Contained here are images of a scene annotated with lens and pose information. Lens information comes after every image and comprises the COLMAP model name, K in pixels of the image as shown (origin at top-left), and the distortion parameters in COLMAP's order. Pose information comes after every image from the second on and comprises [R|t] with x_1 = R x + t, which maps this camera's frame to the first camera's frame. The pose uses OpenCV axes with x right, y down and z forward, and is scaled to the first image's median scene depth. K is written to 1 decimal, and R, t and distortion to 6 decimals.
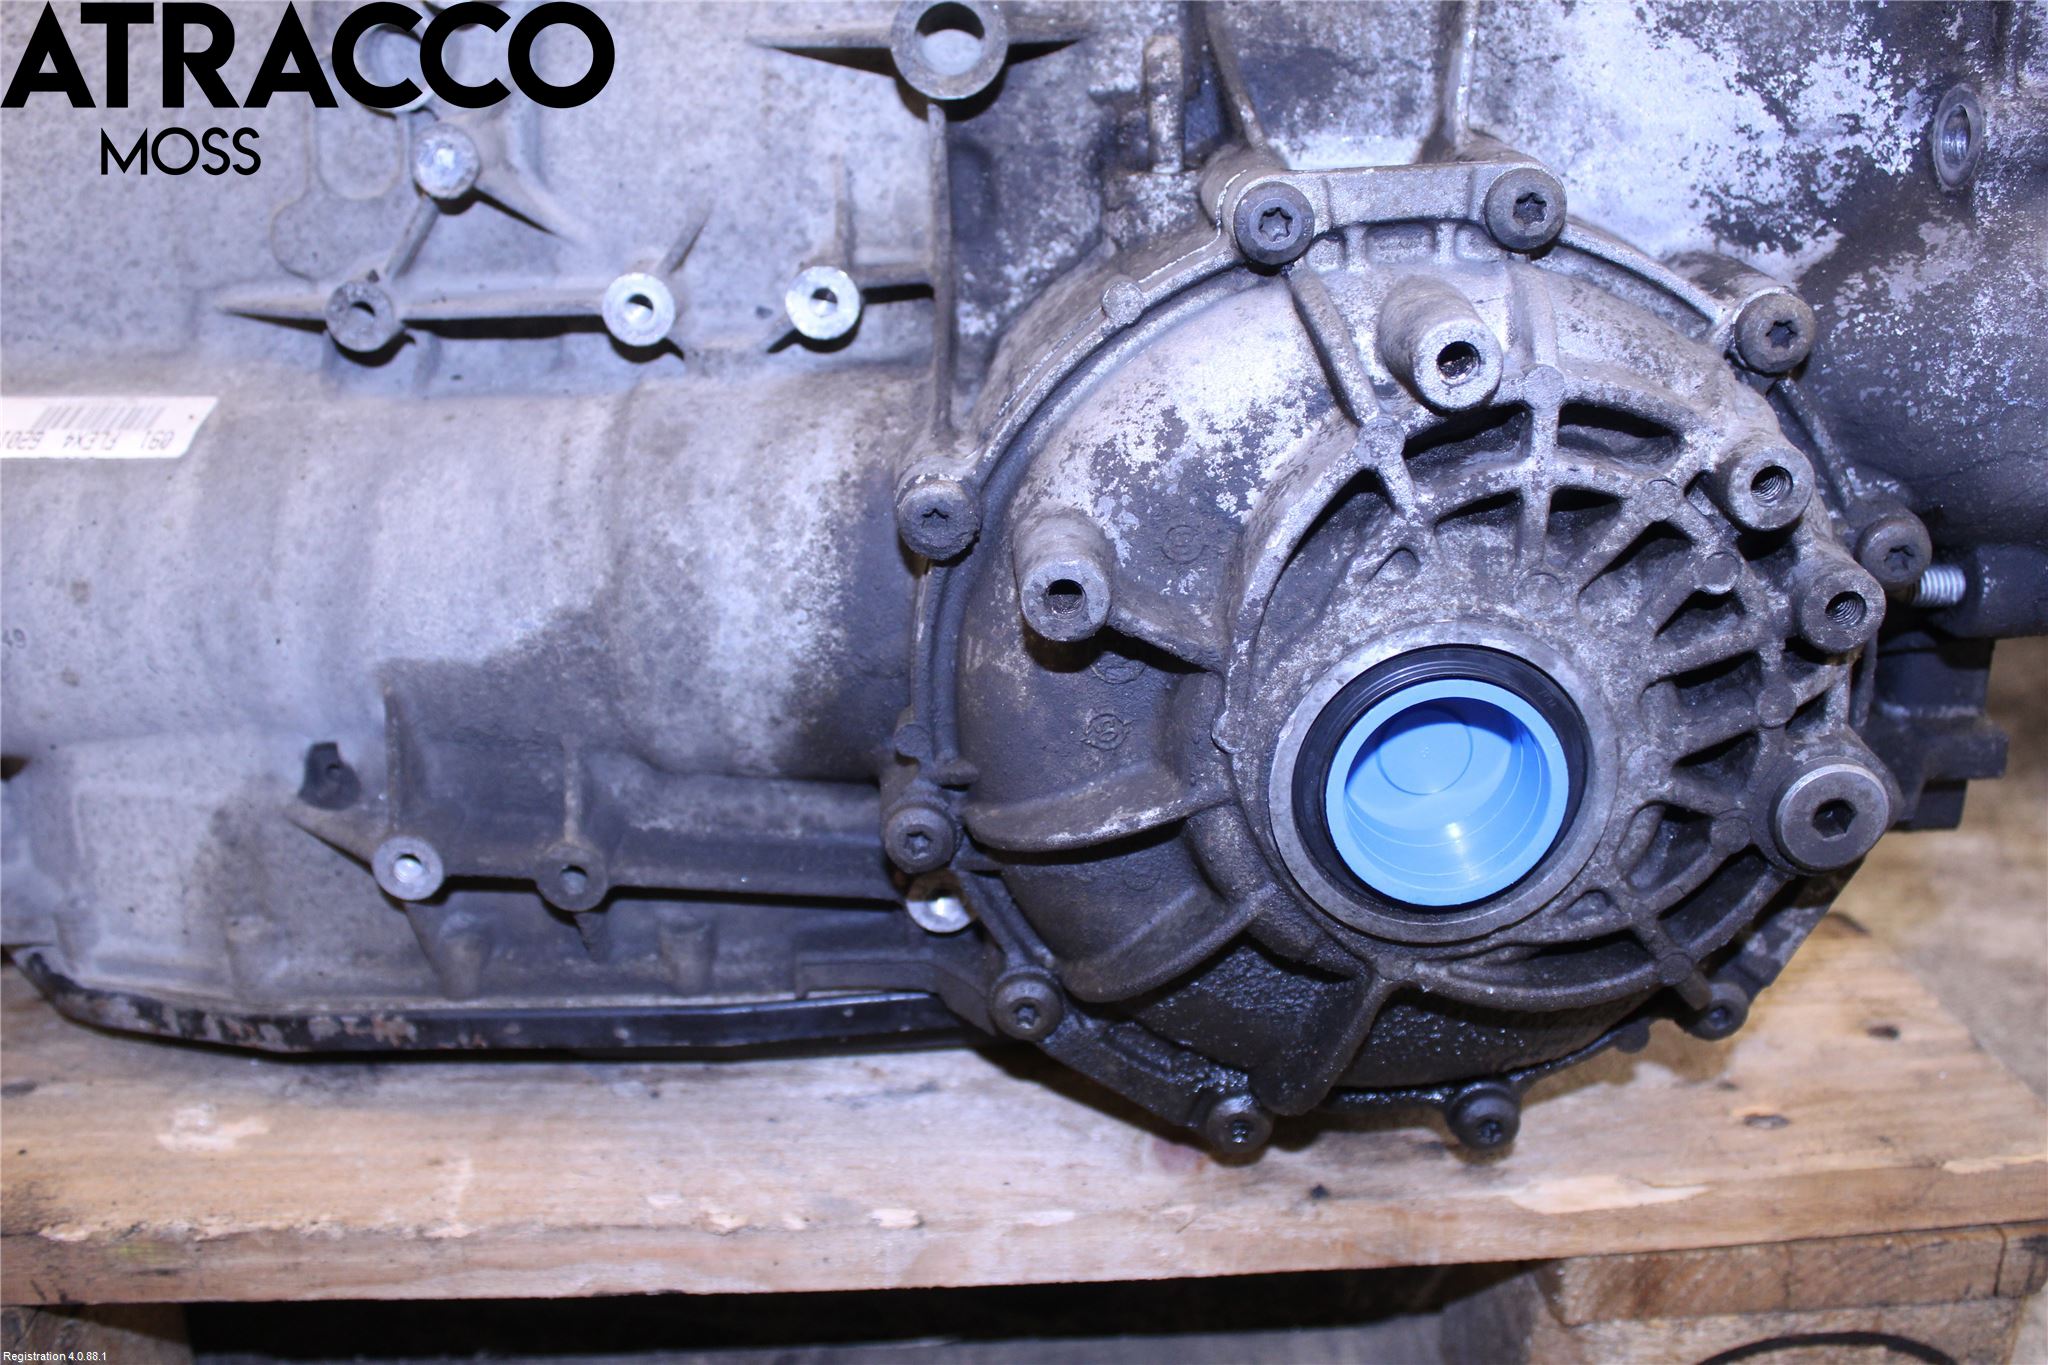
lens RADIAL K [[1855.9, 0, 1024.0], [0, 1855.9, 682.5], [0, 0, 1]] dist [-0.154117, 0.133640]
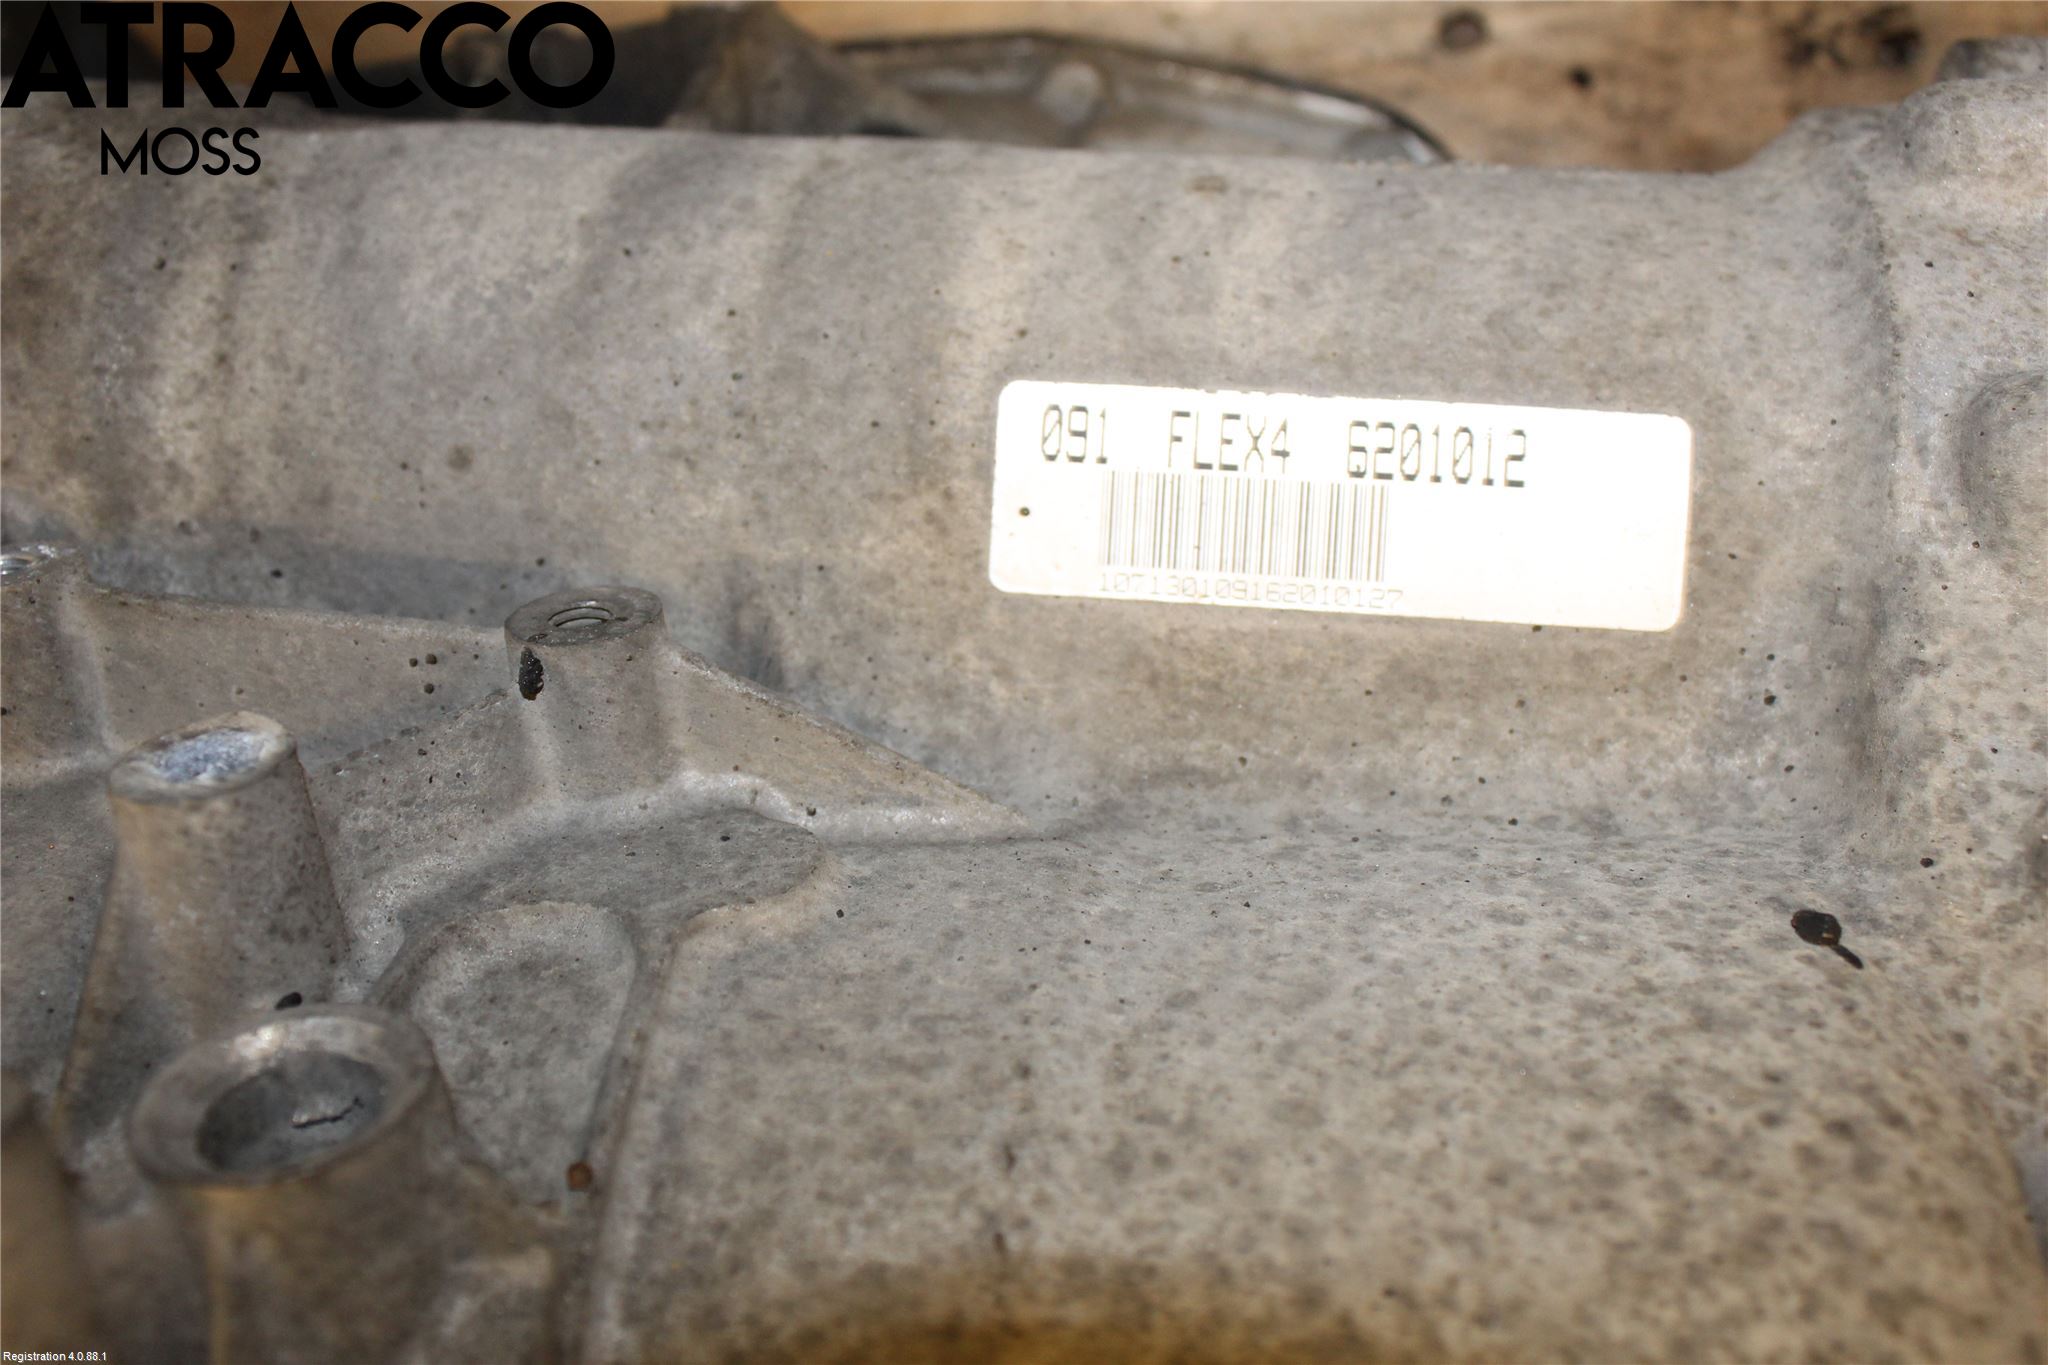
lens RADIAL K [[1855.9, 0, 1024.0], [0, 1855.9, 682.5], [0, 0, 1]] dist [-0.154117, 0.133640]
pose [[-0.985545, -0.007064, 0.169268, -0.565885], [0.125389, -0.702290, 0.700761, -0.532179], [0.113925, 0.711856, 0.693024, 0.732456]]
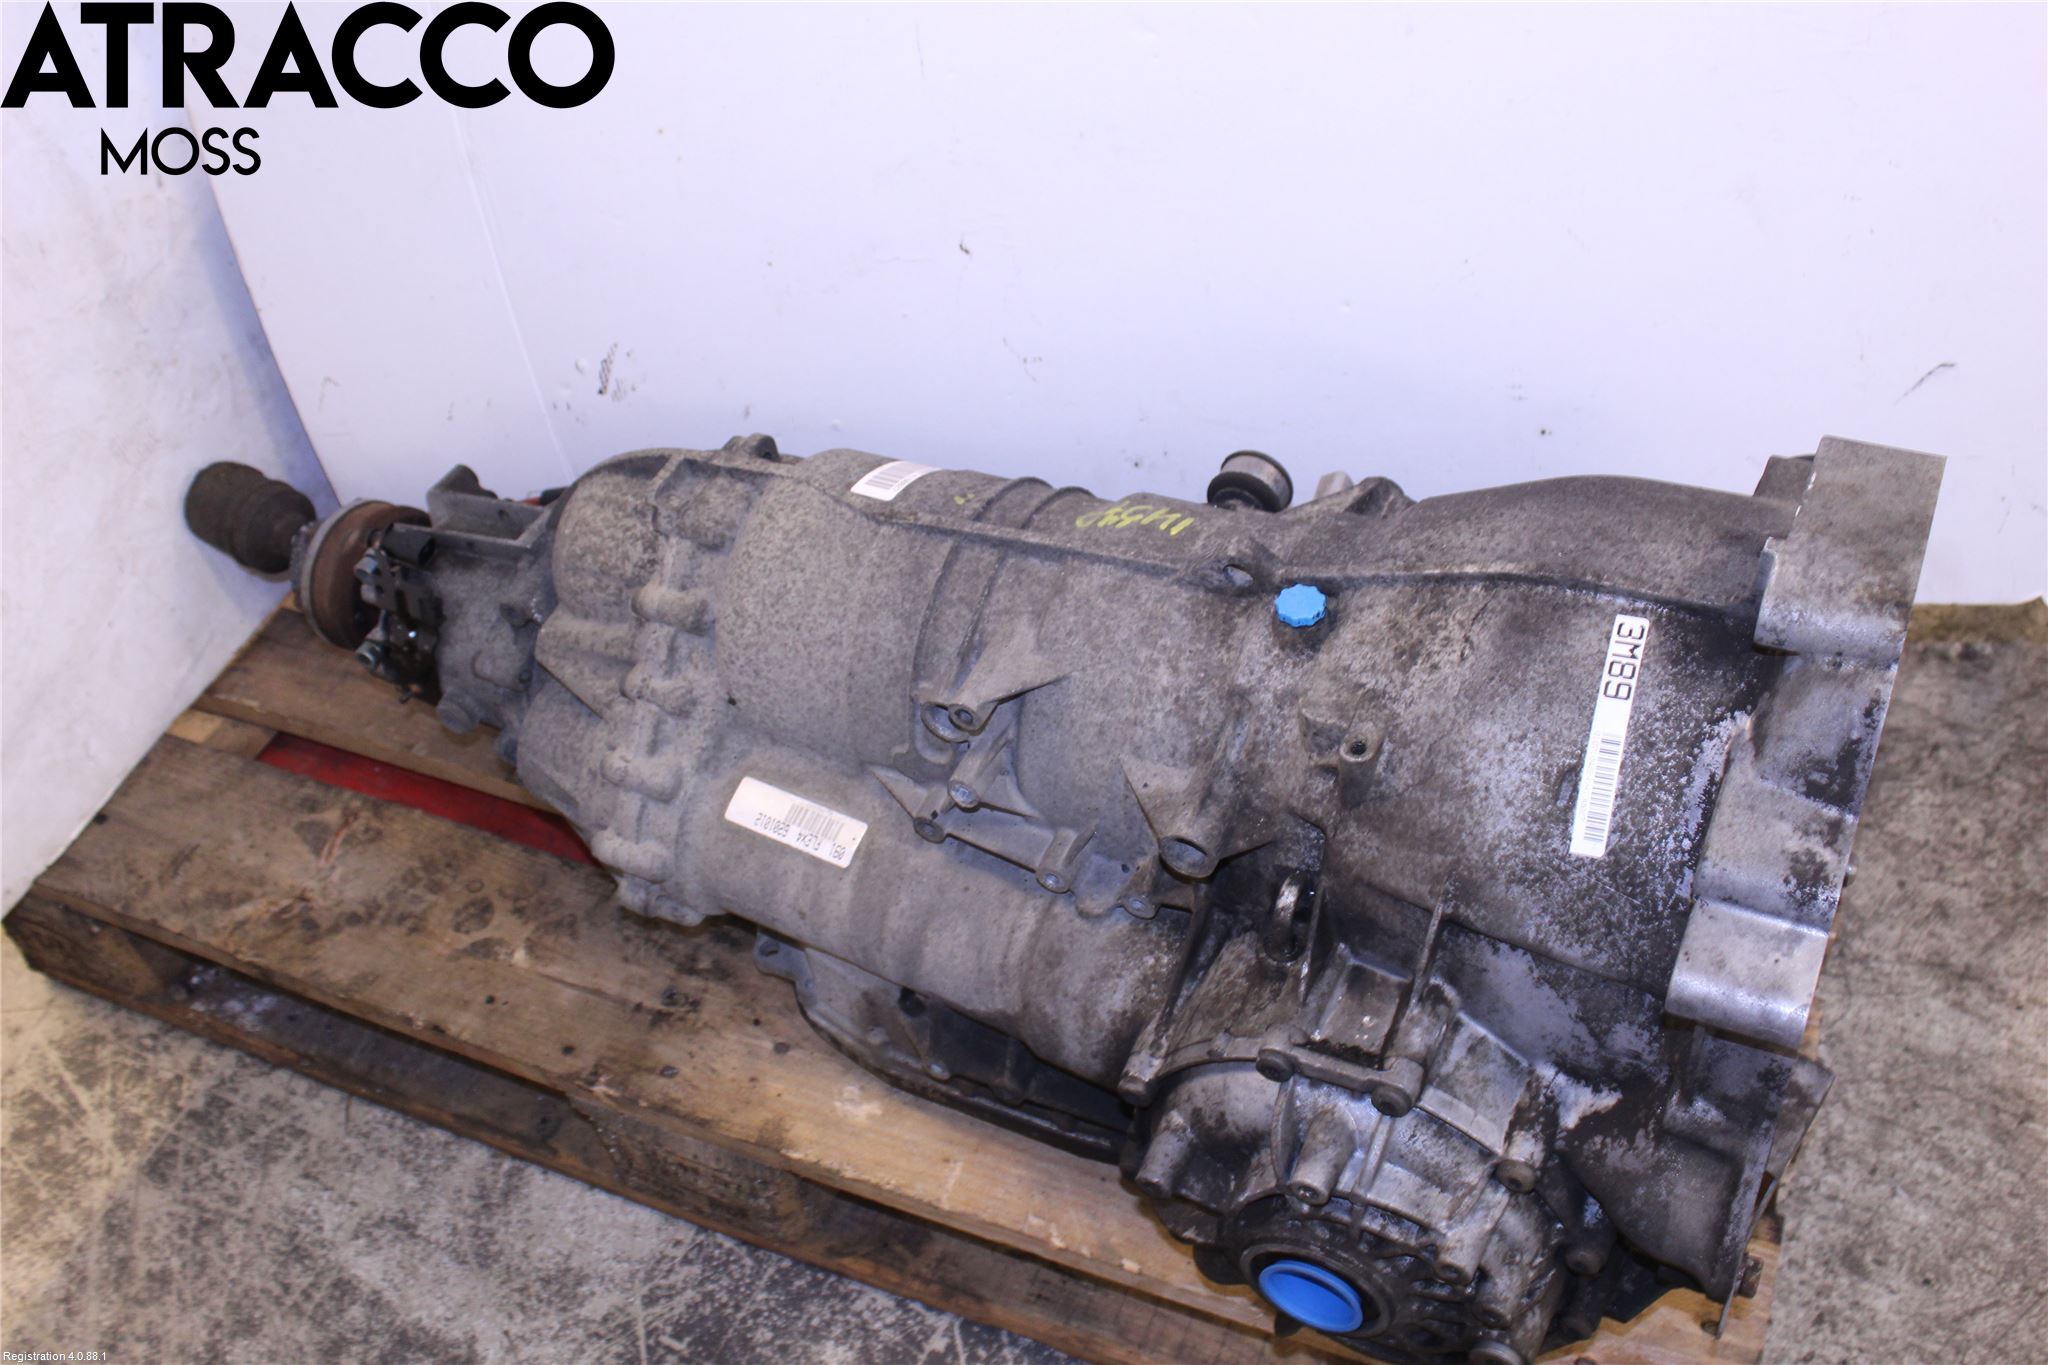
lens RADIAL K [[1855.9, 0, 1024.0], [0, 1855.9, 682.5], [0, 0, 1]] dist [-0.154117, 0.133640]
pose [[0.889138, 0.251635, -0.382247, 0.474386], [-0.066127, 0.897138, 0.436773, -1.273459], [0.452836, -0.363075, 0.814320, -0.559643]]
